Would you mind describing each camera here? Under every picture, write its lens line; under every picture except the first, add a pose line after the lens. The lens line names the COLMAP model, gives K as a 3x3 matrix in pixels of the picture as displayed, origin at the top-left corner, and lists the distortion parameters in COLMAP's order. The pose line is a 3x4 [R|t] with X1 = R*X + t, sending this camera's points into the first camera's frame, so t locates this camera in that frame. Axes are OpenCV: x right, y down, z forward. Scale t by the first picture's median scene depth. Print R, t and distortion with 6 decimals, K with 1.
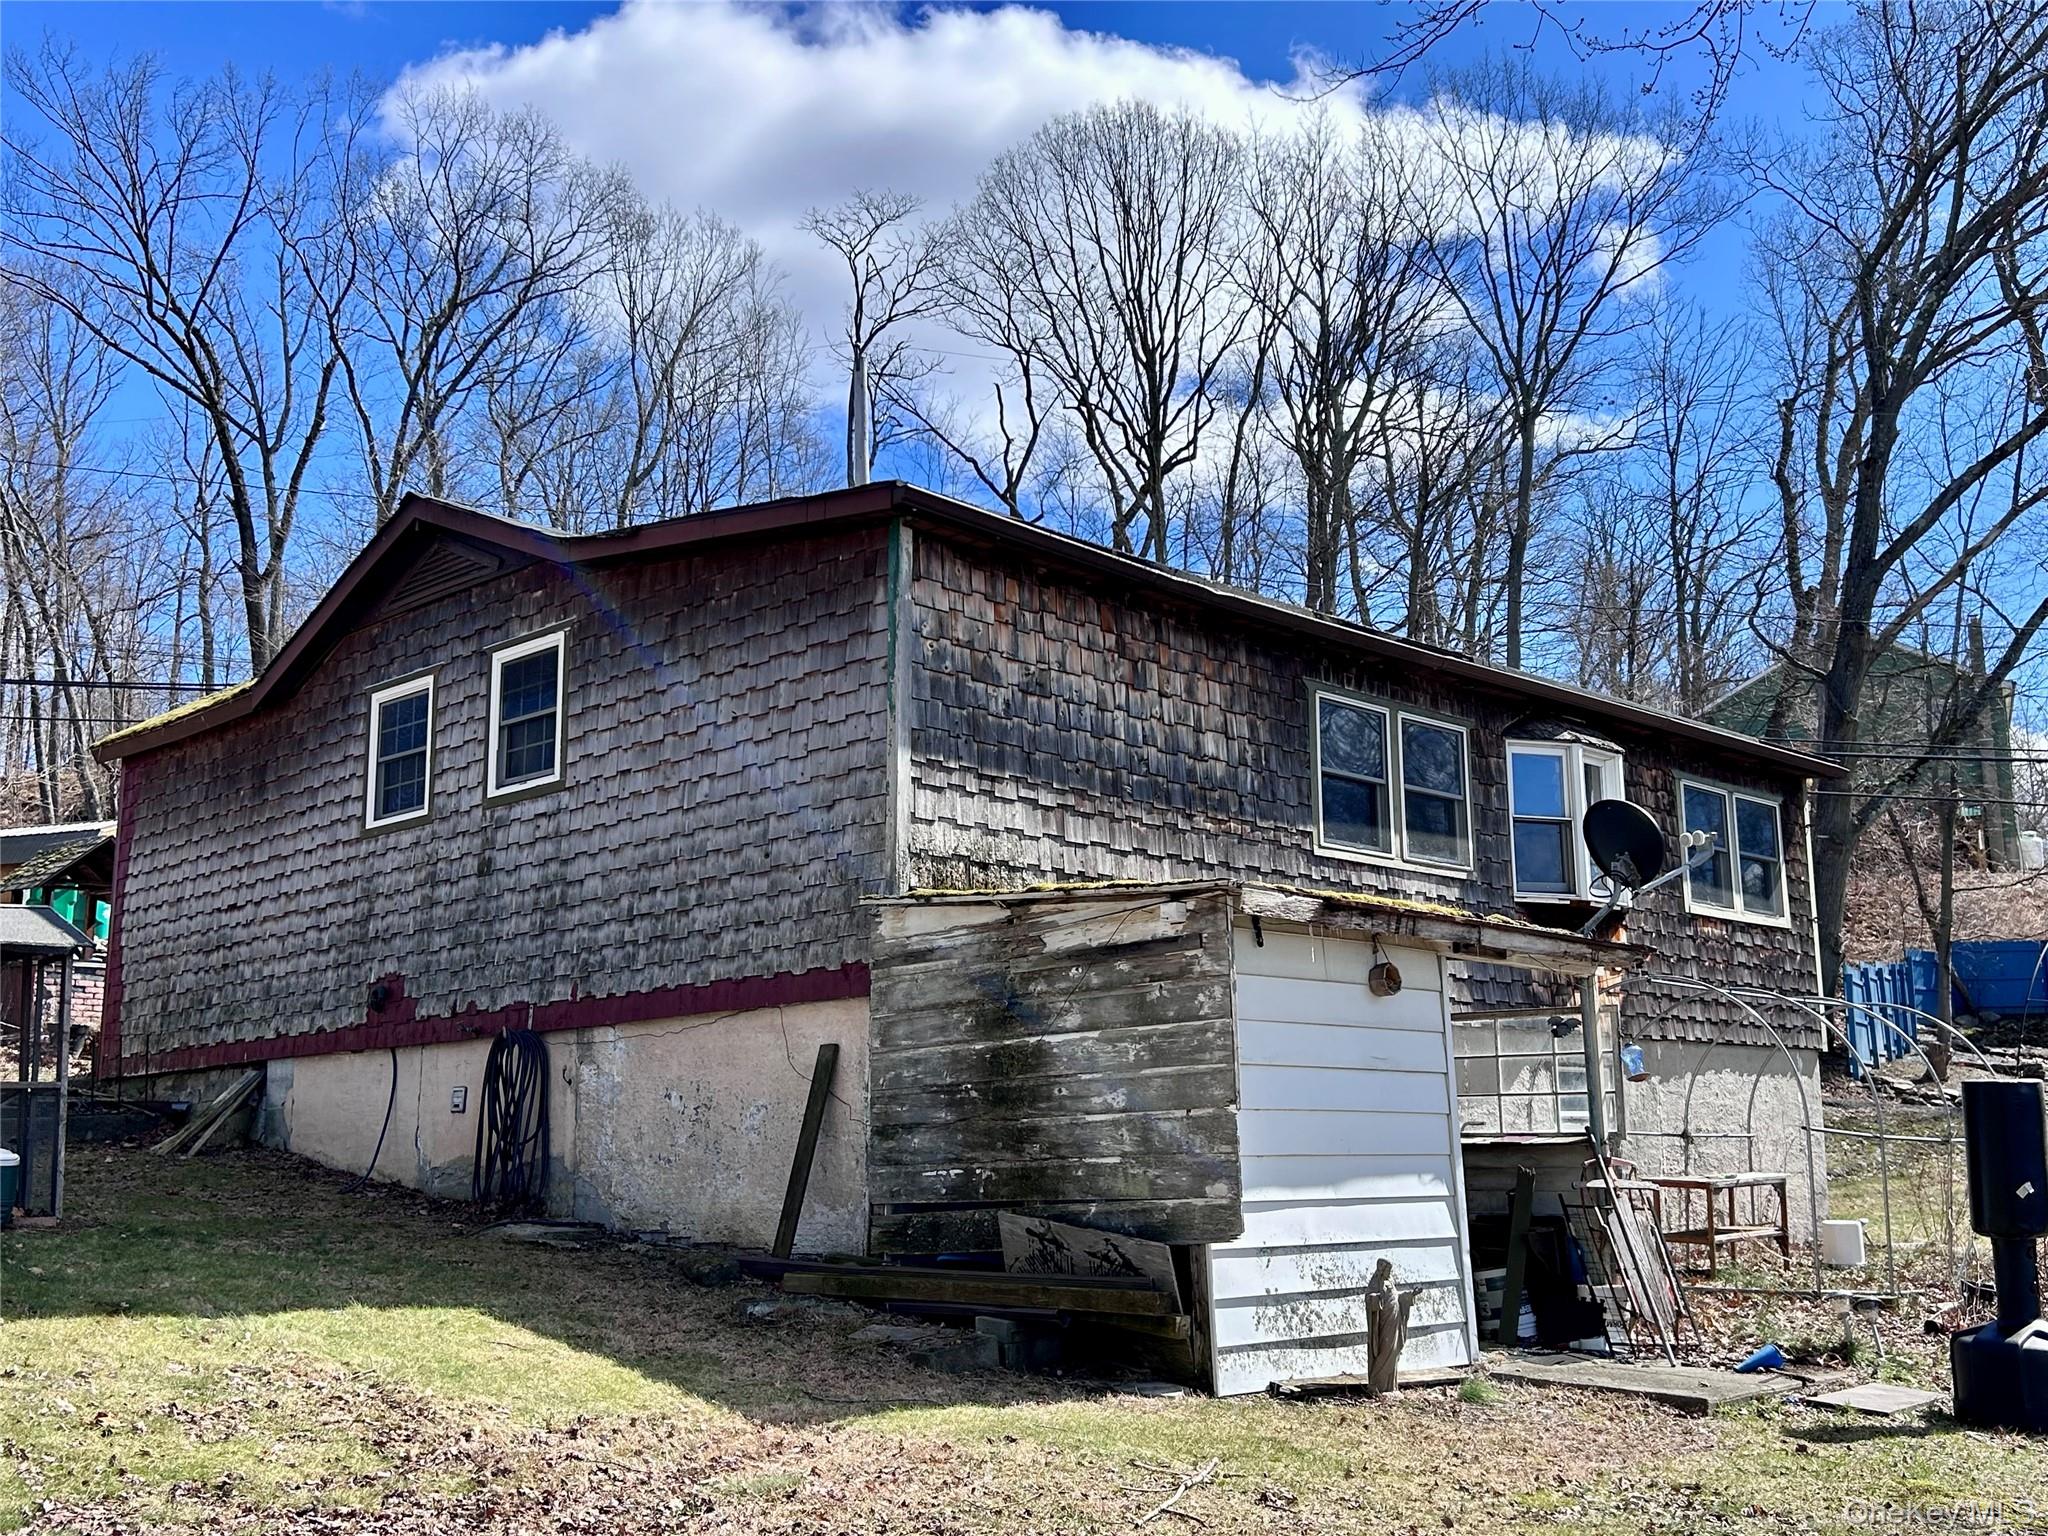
lens RADIAL K [[2041.5, 0, 1022.9], [0, 2041.5, 766.9], [0, 0, 1]] dist [0.064494, 0.000000]
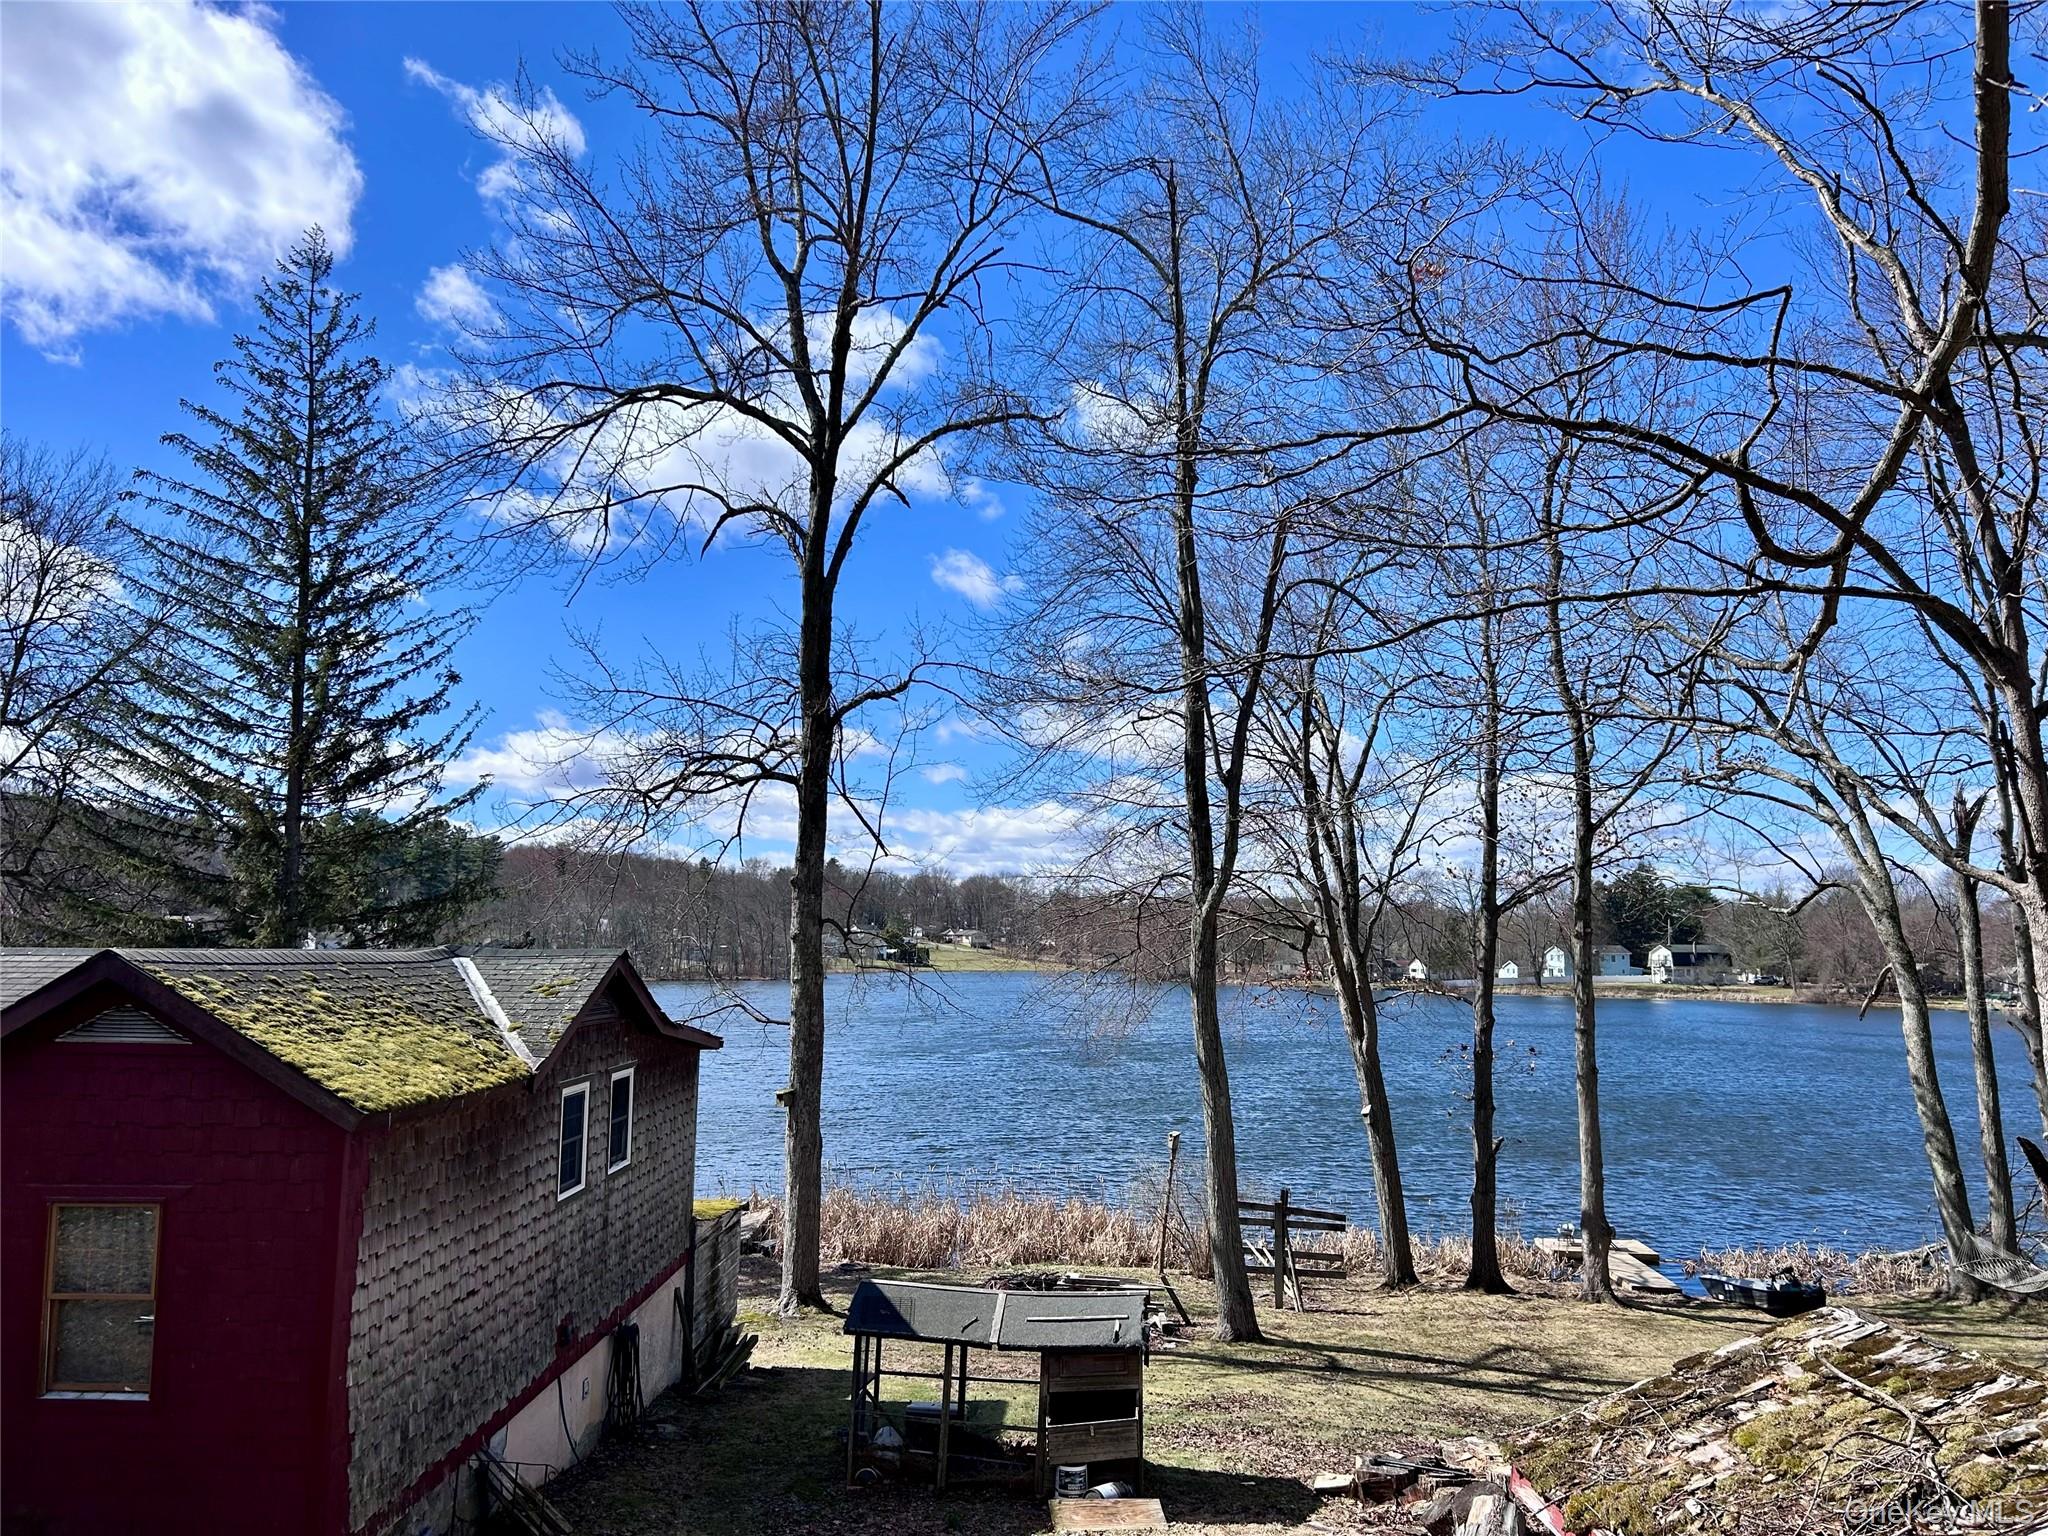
lens RADIAL K [[1527.9, 0, 1024.3], [0, 1527.9, 772.8], [0, 0, 1]] dist [0.026579, -0.004458]
pose [[-0.686247, 0.097610, 0.720790, -1.210405], [-0.132516, 0.957593, -0.255843, -0.018313], [-0.715196, -0.271087, -0.644210, 1.466835]]
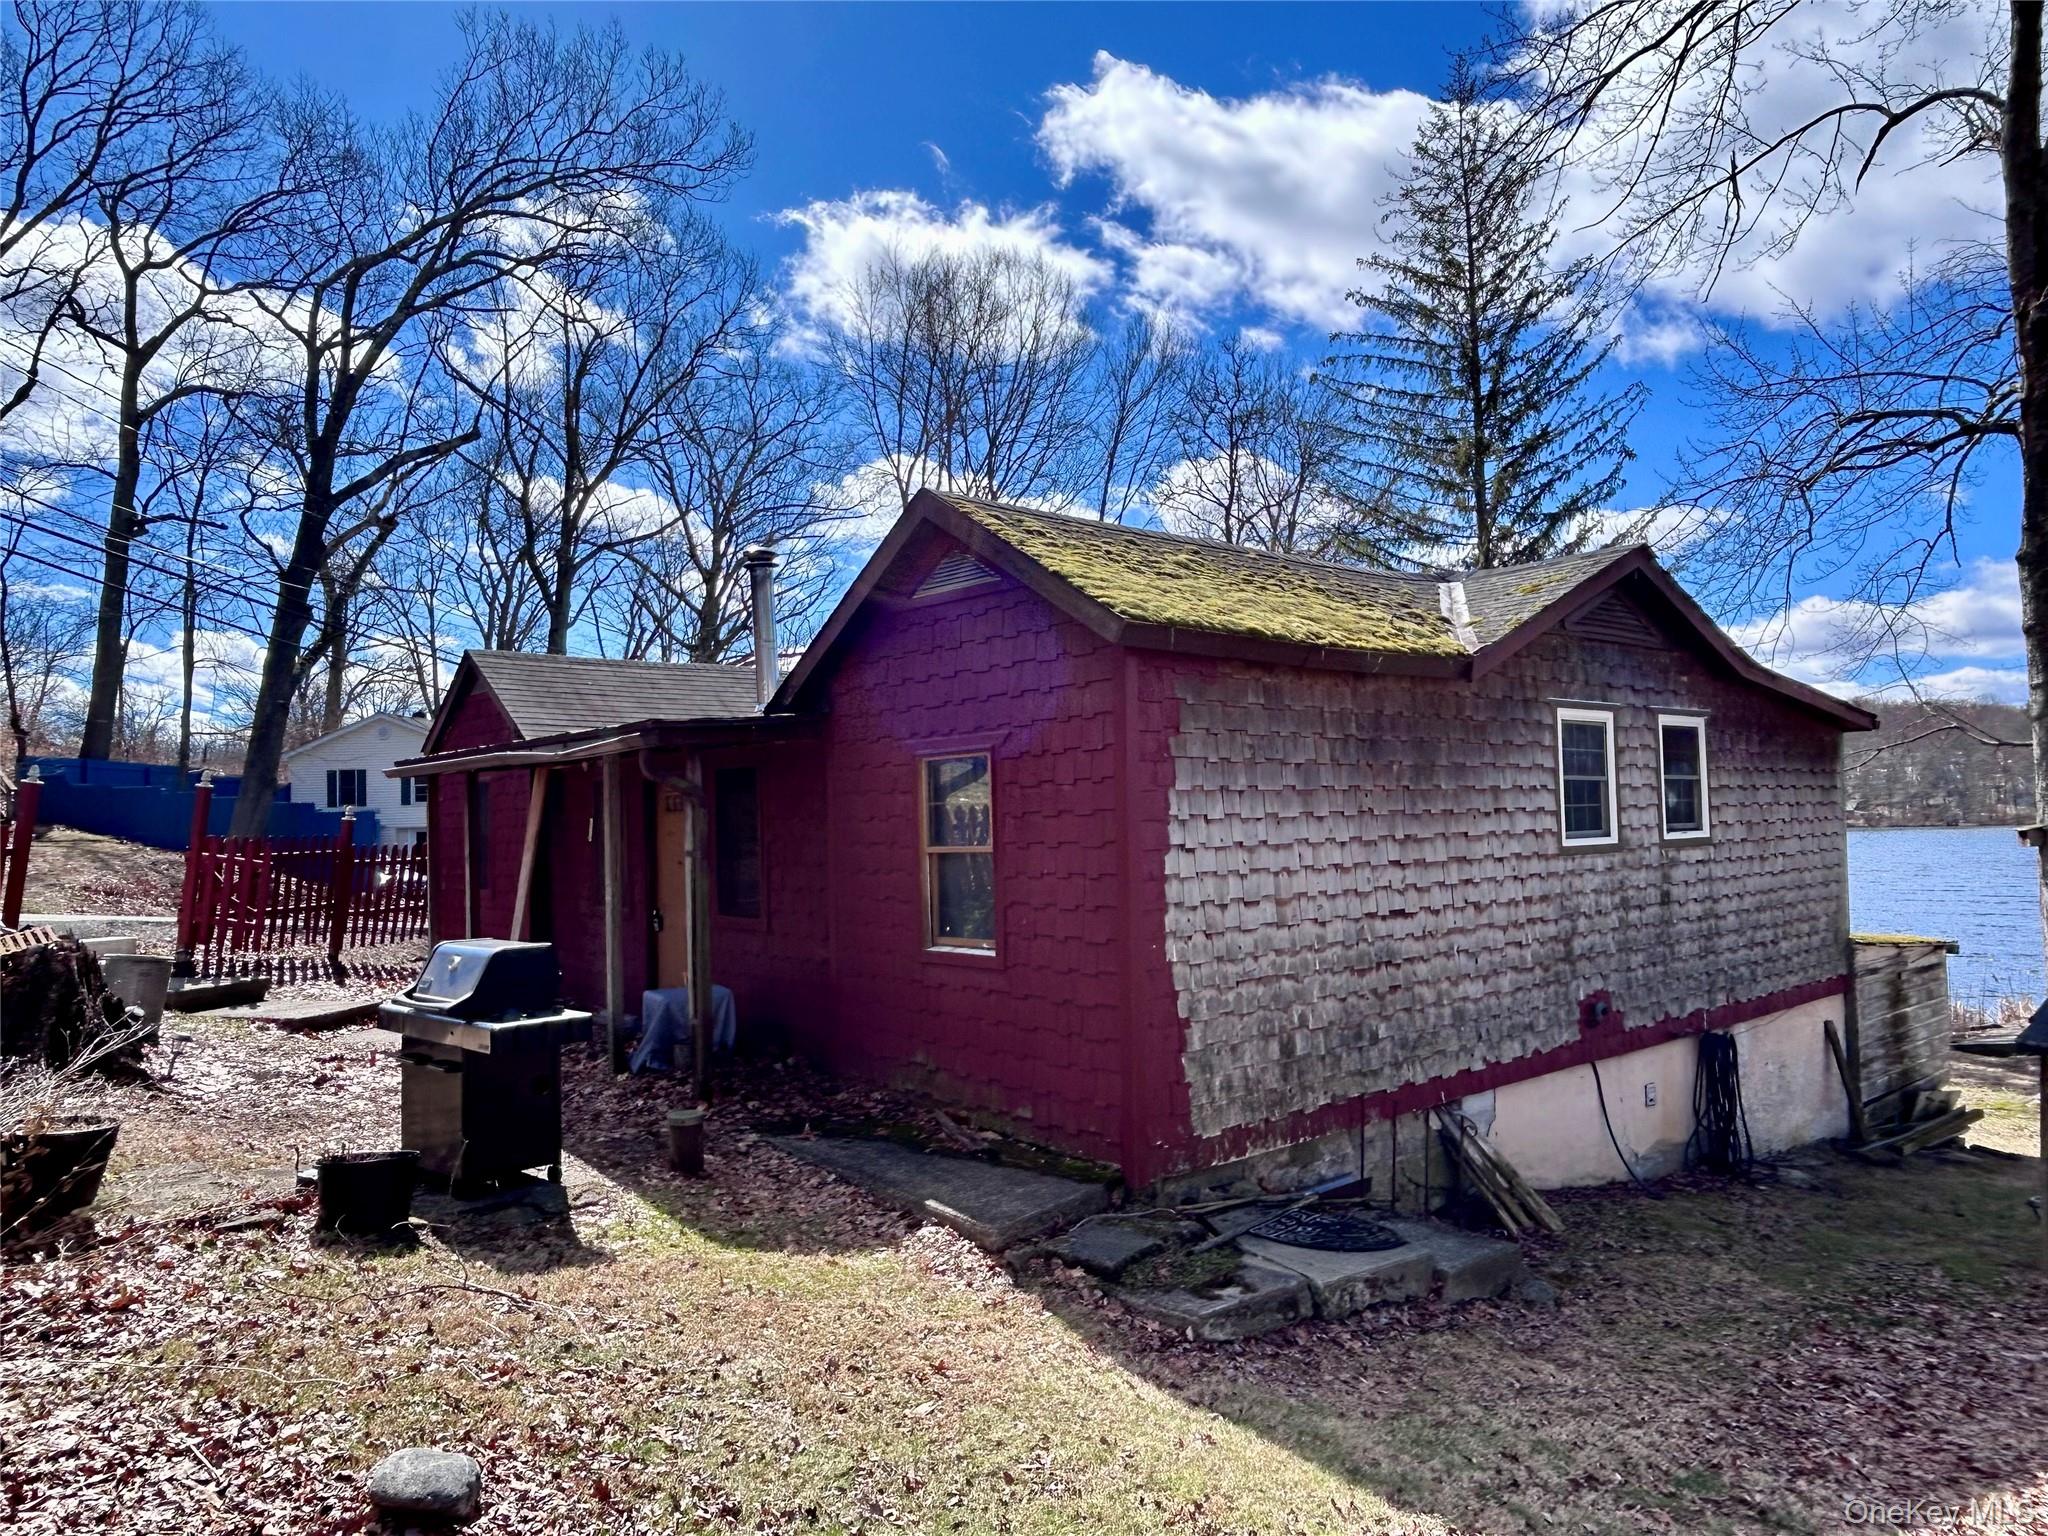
lens RADIAL K [[1342.0, 0, 1026.8], [0, 1342.0, 774.2], [0, 0, 1]] dist [-0.007897, 0.000036]
pose [[0.101221, 0.053020, 0.993450, -0.992018], [-0.167949, 0.985157, -0.035465, 0.062501], [-0.980585, -0.163259, 0.108623, 1.188110]]
